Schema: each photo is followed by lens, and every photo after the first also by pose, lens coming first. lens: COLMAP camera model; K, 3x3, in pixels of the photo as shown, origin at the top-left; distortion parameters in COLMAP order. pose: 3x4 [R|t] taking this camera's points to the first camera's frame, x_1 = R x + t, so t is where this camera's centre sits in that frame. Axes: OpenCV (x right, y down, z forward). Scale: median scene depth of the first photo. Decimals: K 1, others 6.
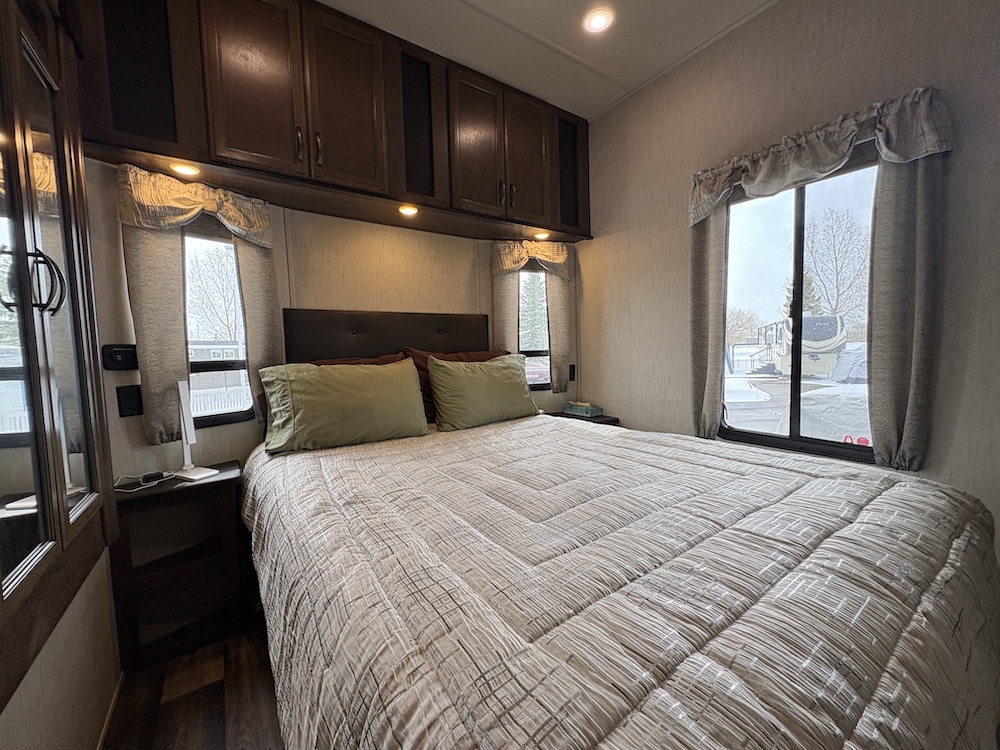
lens RADIAL K [[397.3, 0, 501.4], [0, 397.3, 374.8], [0, 0, 1]] dist [-0.000593, 0.000164]
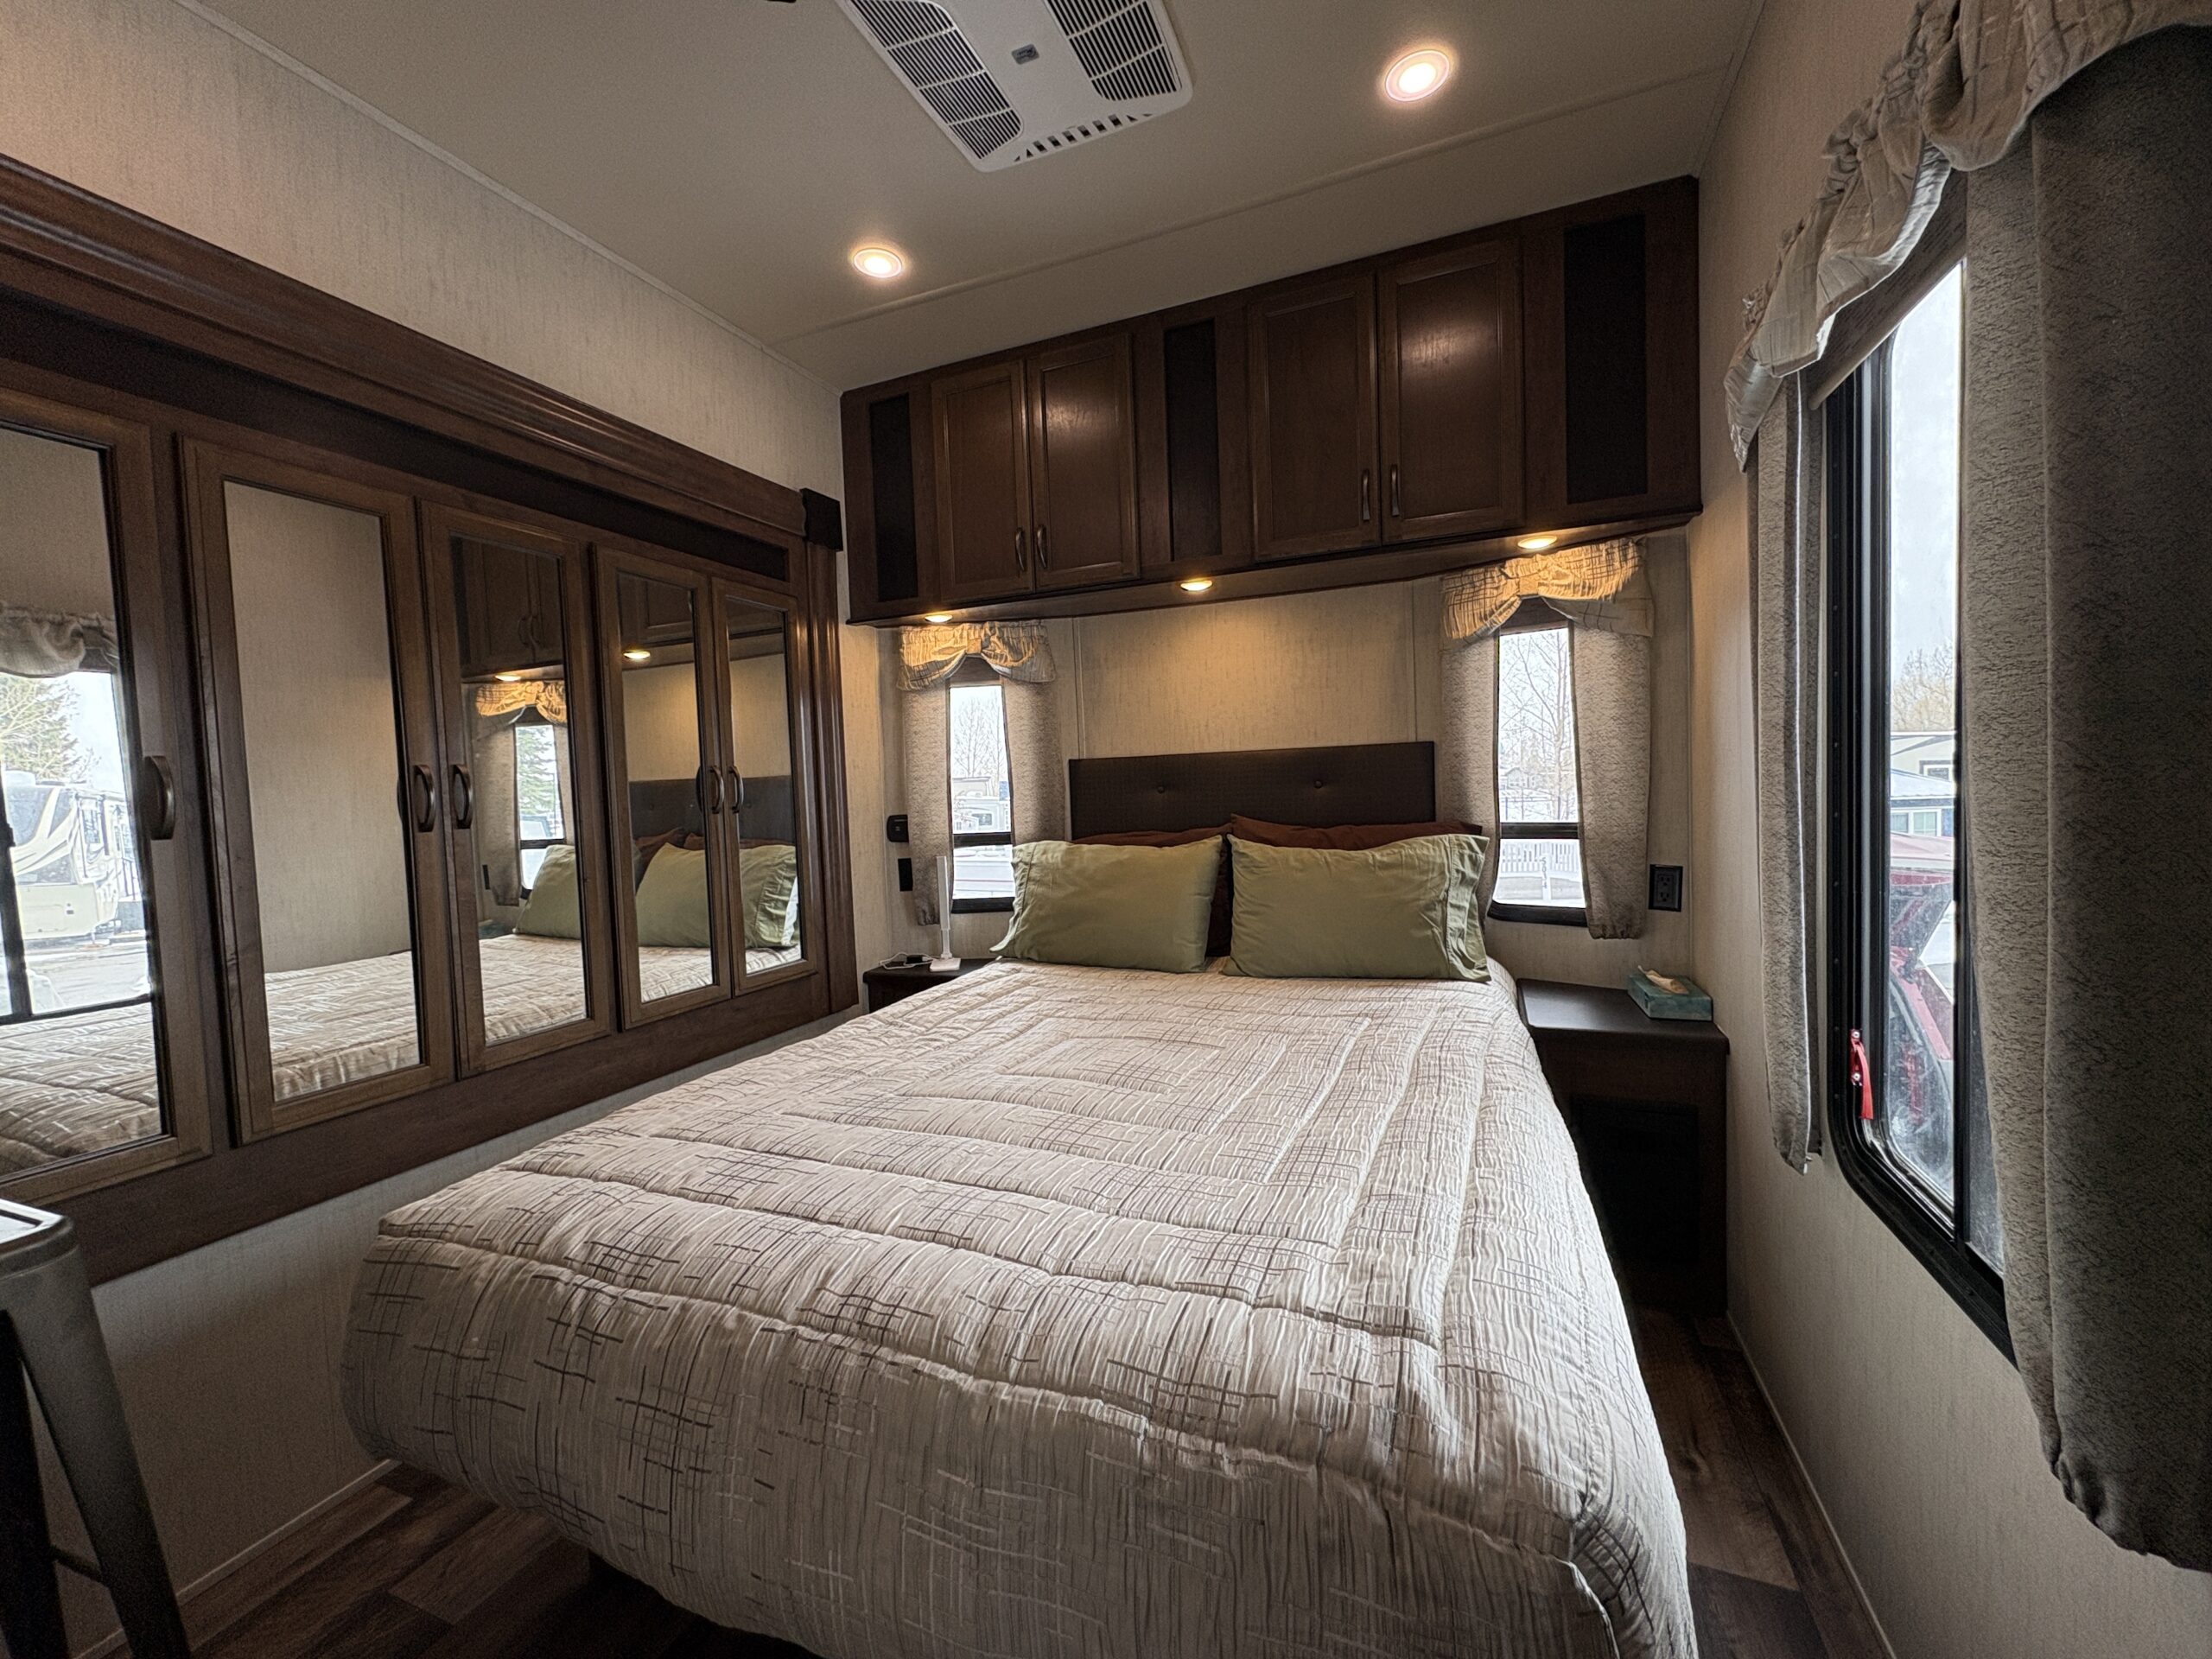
lens RADIAL K [[878.9, 0, 1116.1], [0, 878.9, 830.3], [0, 0, 1]] dist [-0.000593, 0.000164]
pose [[0.546365, 0.049426, -0.836087, 0.810539], [-0.033673, 0.998746, 0.037038, -0.100350], [0.836870, 0.007917, 0.547344, 0.204250]]
